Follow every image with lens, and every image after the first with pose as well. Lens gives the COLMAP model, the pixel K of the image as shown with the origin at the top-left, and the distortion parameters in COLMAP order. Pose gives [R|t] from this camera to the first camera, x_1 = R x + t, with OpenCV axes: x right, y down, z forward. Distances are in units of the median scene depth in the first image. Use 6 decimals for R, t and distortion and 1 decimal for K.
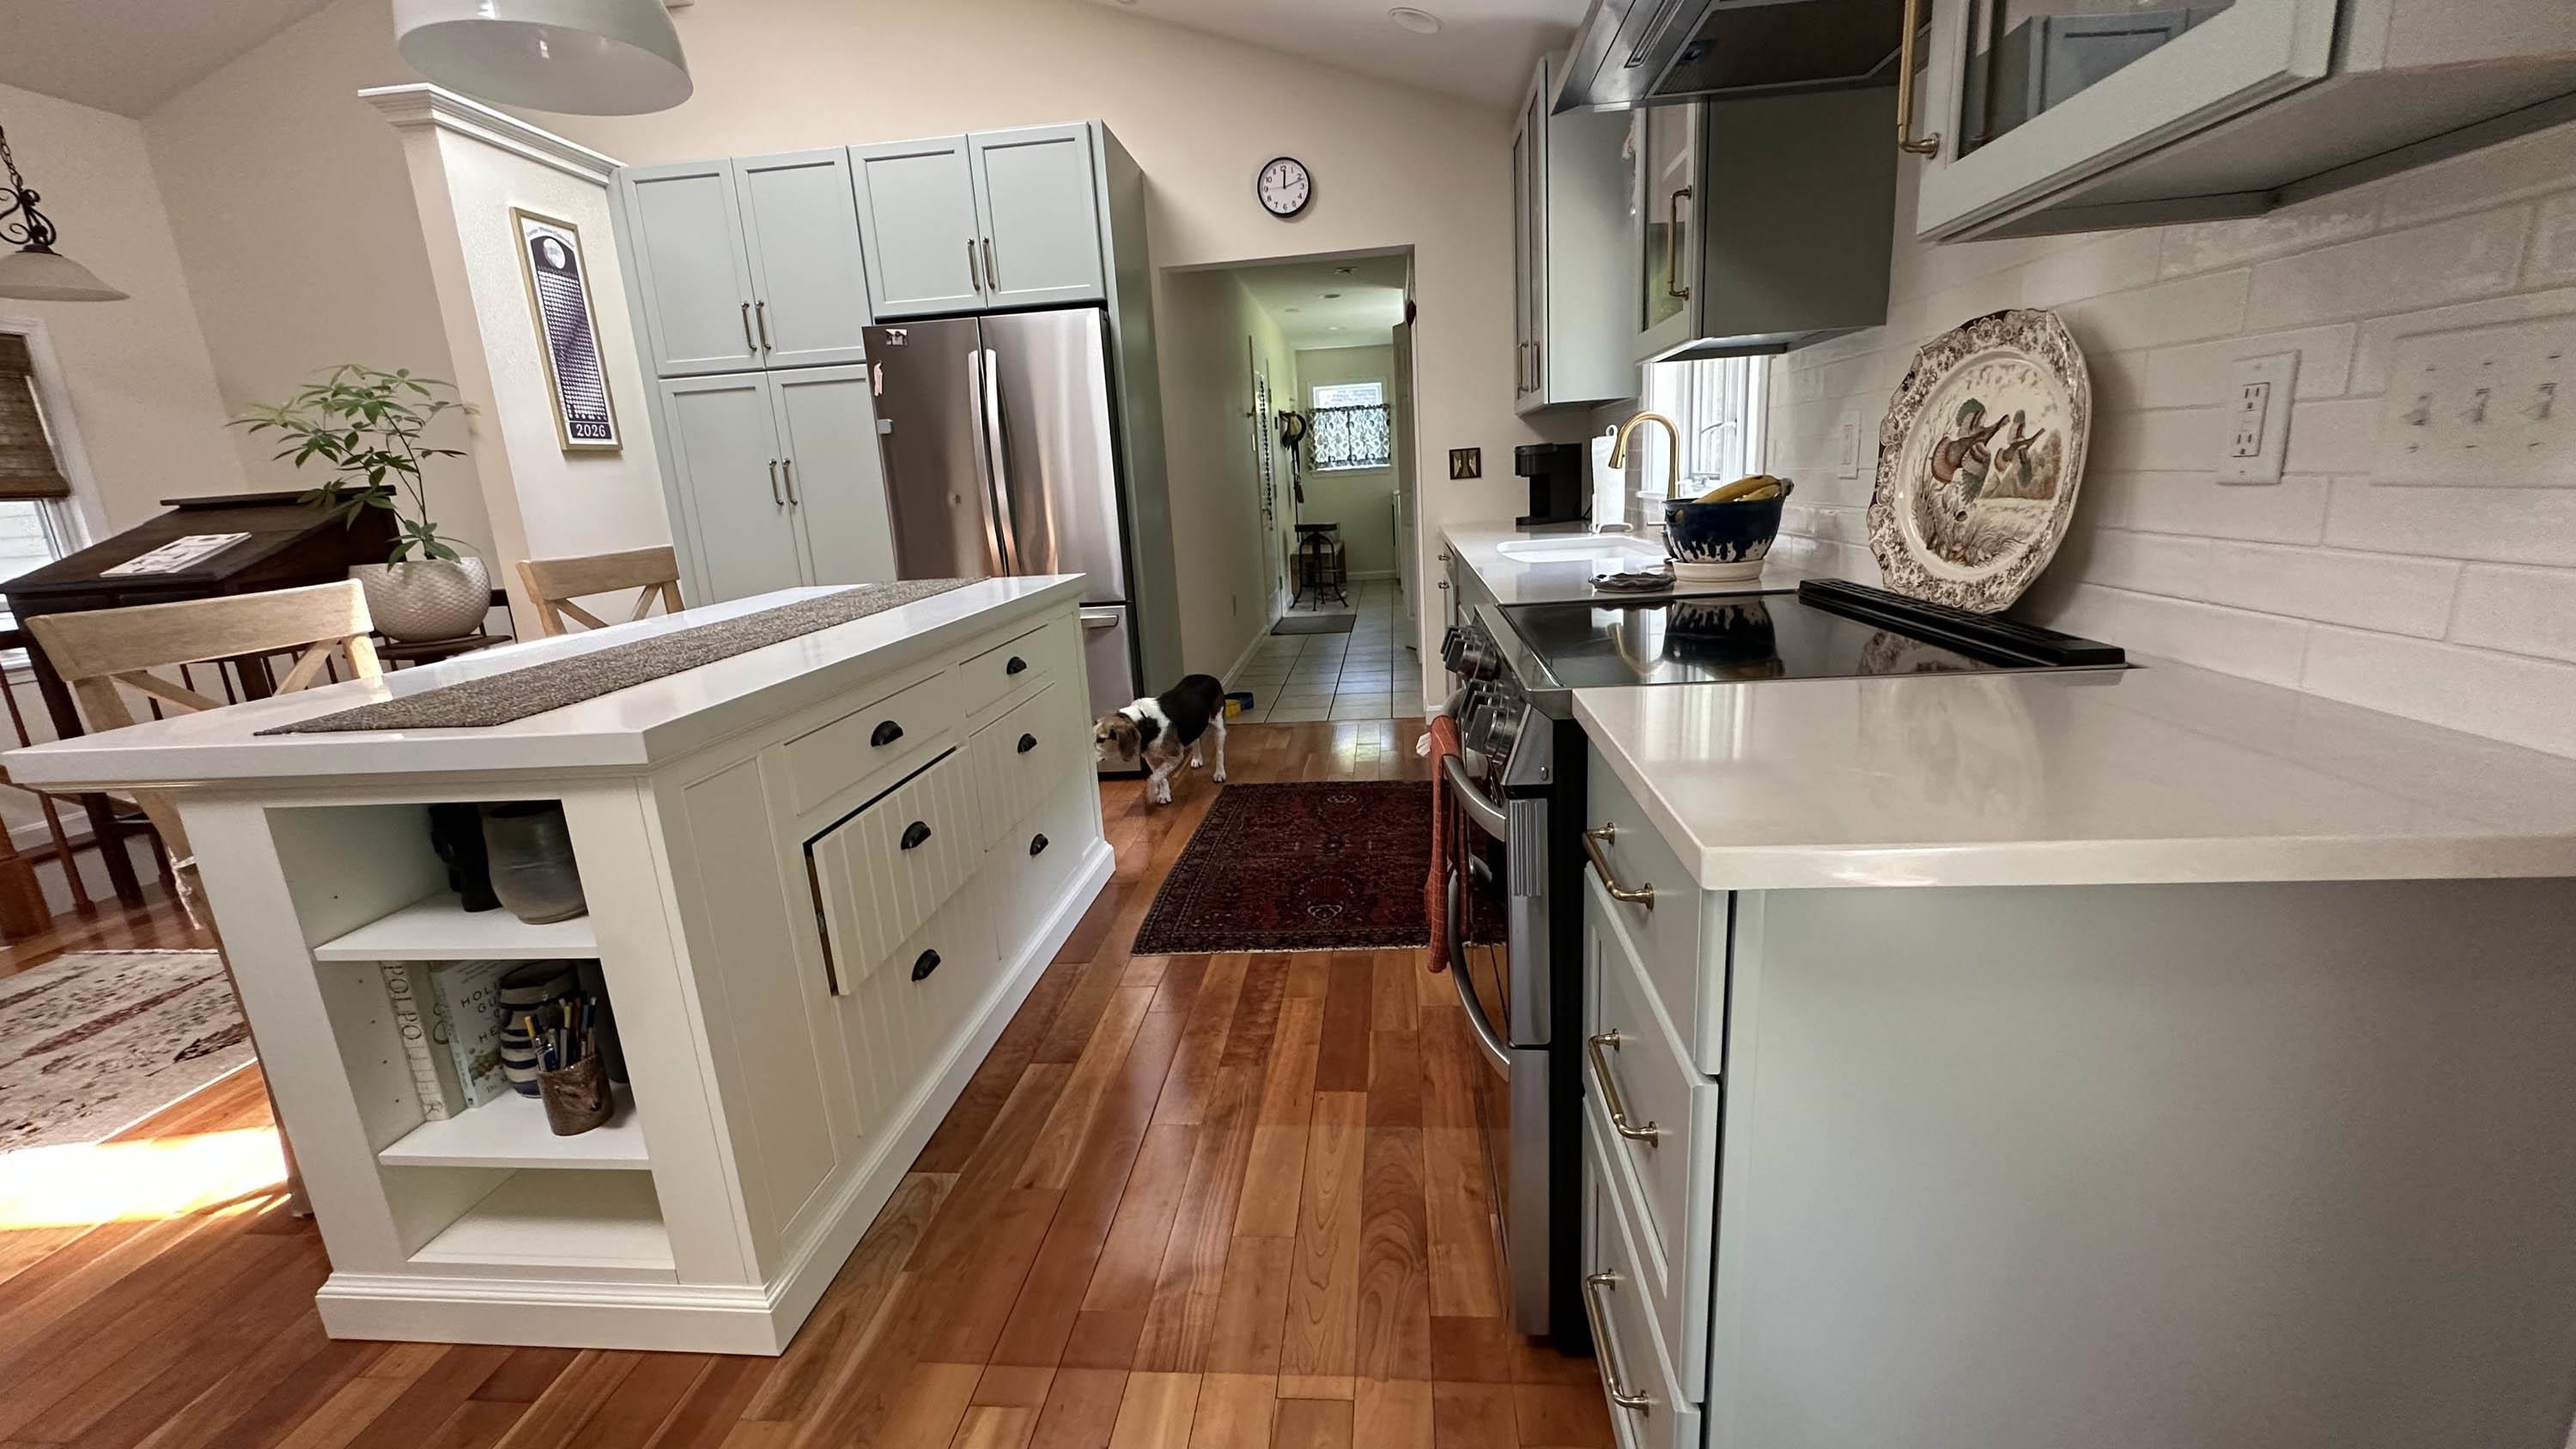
lens RADIAL K [[1032.8, 0, 1285.6], [0, 1032.8, 716.3], [0, 0, 1]] dist [-0.004367, 0.000920]
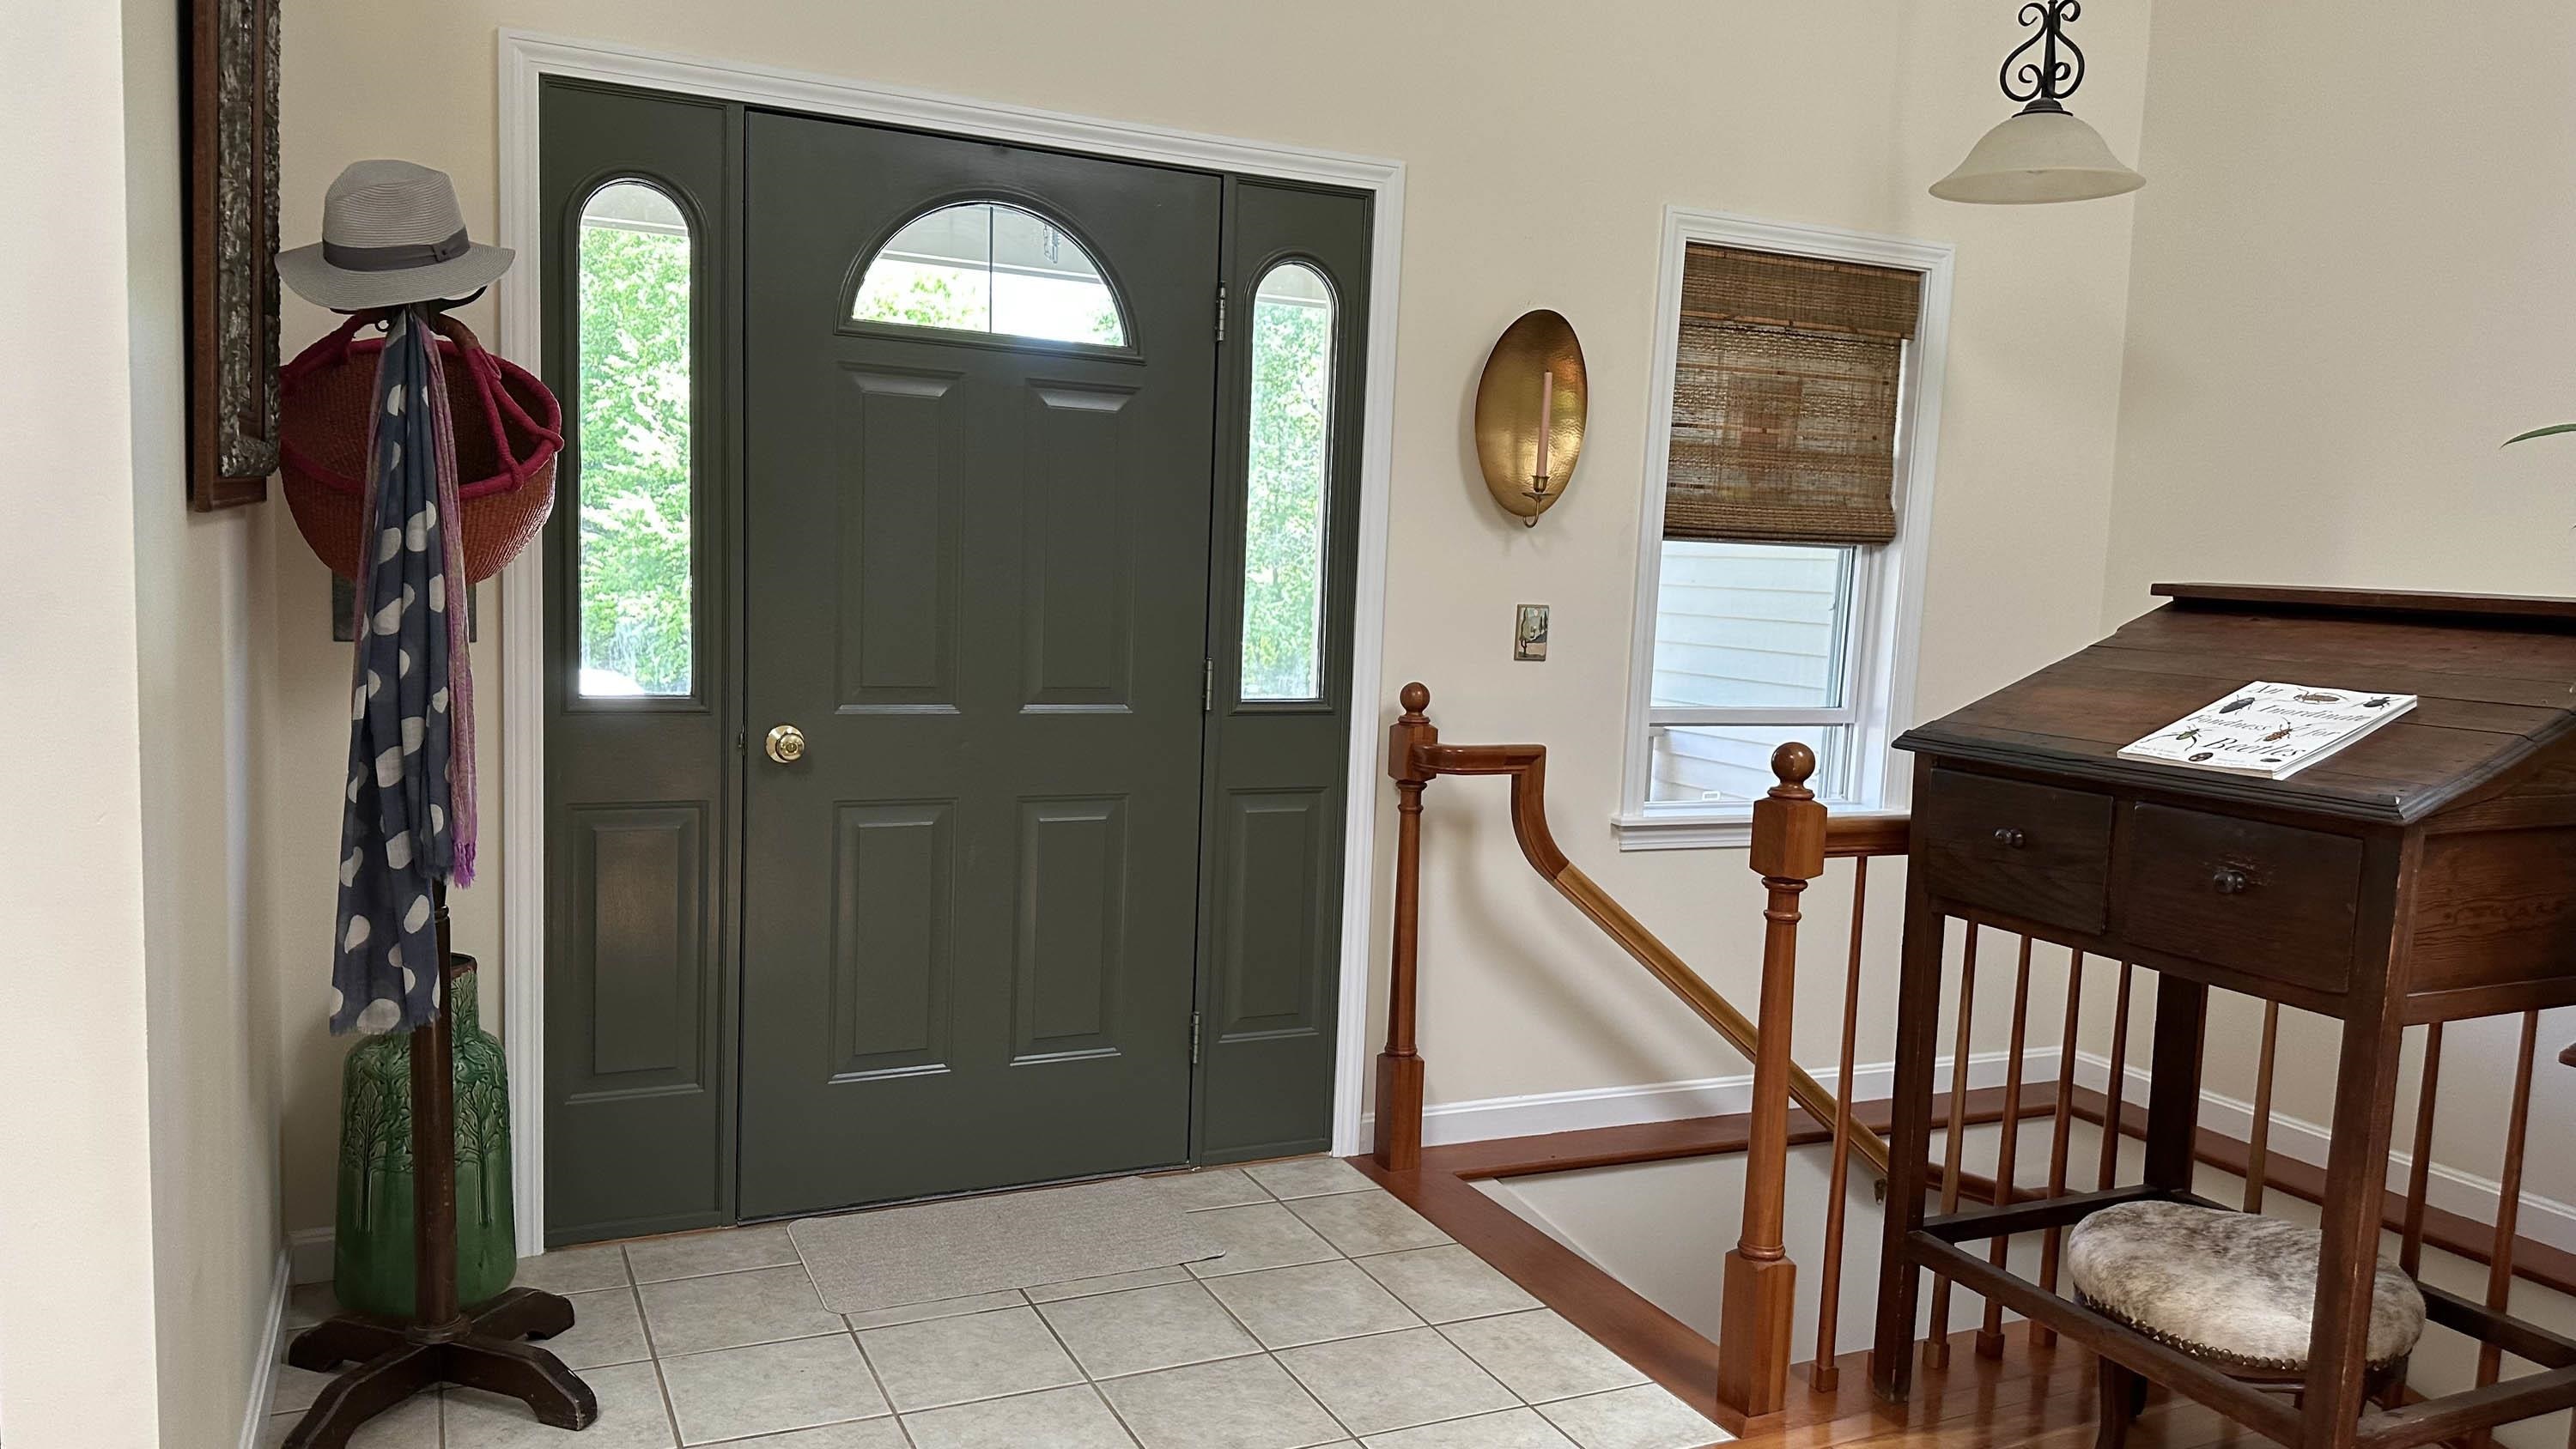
lens RADIAL K [[1817.1, 0, 1282.4], [0, 1817.1, 731.2], [0, 0, 1]] dist [0.045229, -0.027316]
pose [[0.507922, 0.168209, -0.844820, -0.515241], [-0.268571, 0.962785, 0.030227, -0.056834], [0.818465, 0.211542, 0.534196, 0.212822]]
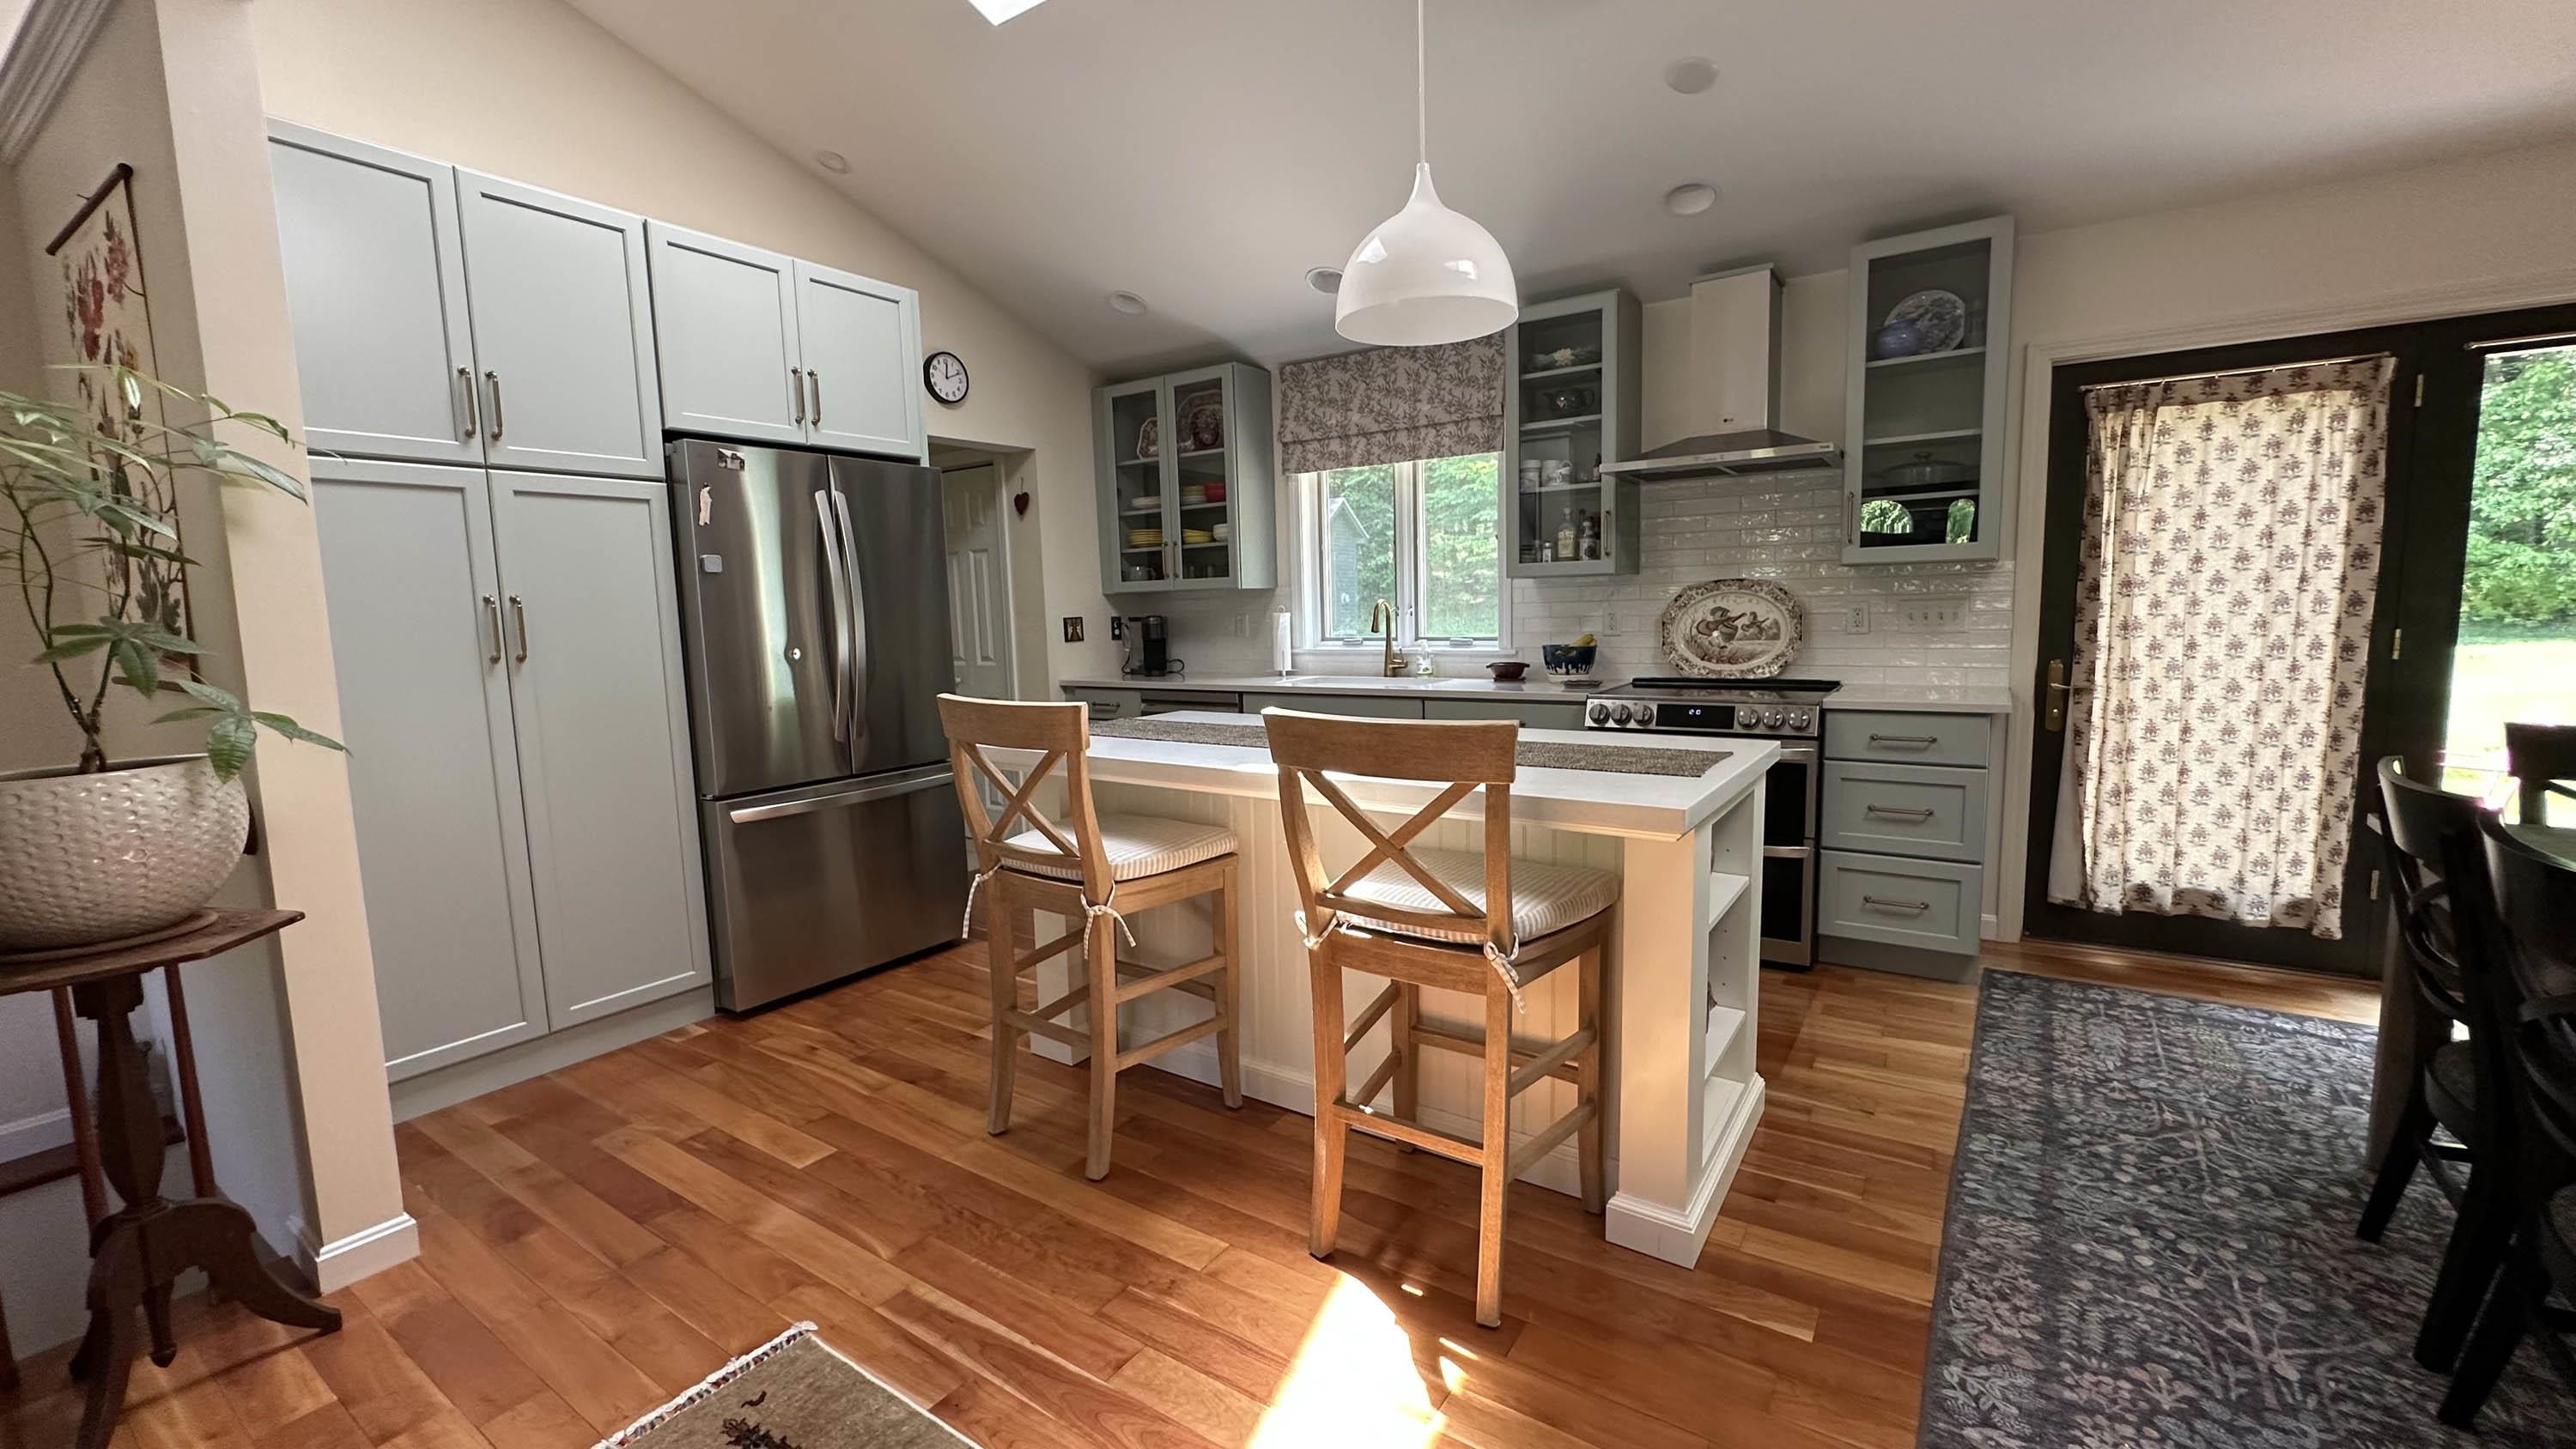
lens RADIAL K [[1032.8, 0, 1283.2], [0, 1032.8, 722.5], [0, 0, 1]] dist [-0.004367, 0.000920]
pose [[0.479247, -0.054363, 0.875995, -0.920561], [0.198674, 0.978892, -0.047944, -0.038836], [-0.854898, 0.197015, 0.479932, 0.282618]]
